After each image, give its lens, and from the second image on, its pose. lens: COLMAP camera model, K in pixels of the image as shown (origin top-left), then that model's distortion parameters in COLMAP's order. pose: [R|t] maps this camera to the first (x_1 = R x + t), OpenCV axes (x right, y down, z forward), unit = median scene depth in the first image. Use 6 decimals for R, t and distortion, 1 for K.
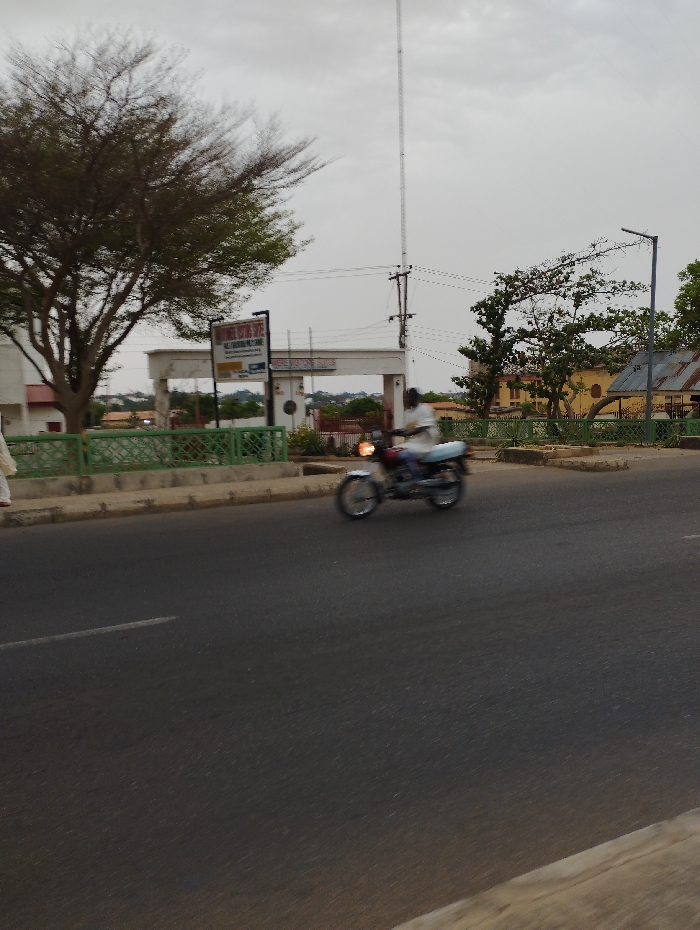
lens RADIAL K [[793.1, 0, 350.0], [0, 793.1, 465.0], [0, 0, 1]] dist [0.044861, -0.006739]
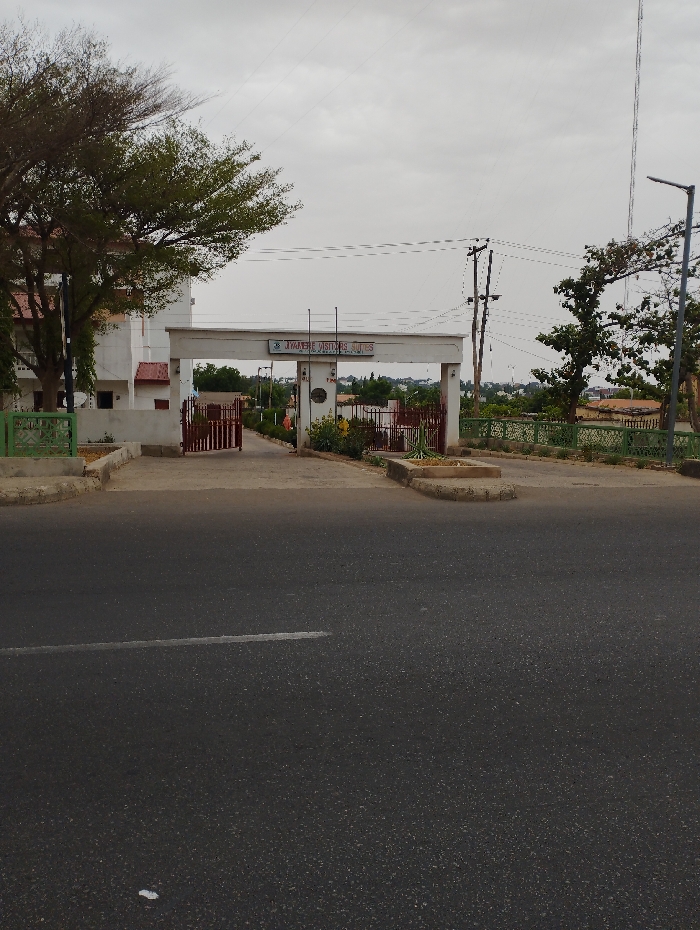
lens RADIAL K [[793.1, 0, 350.0], [0, 793.1, 465.0], [0, 0, 1]] dist [0.044861, -0.006739]
pose [[0.958245, 0.072511, -0.276601, 0.192936], [-0.068476, 0.997358, 0.024233, -0.016178], [0.277627, -0.004281, 0.960679, 0.126618]]
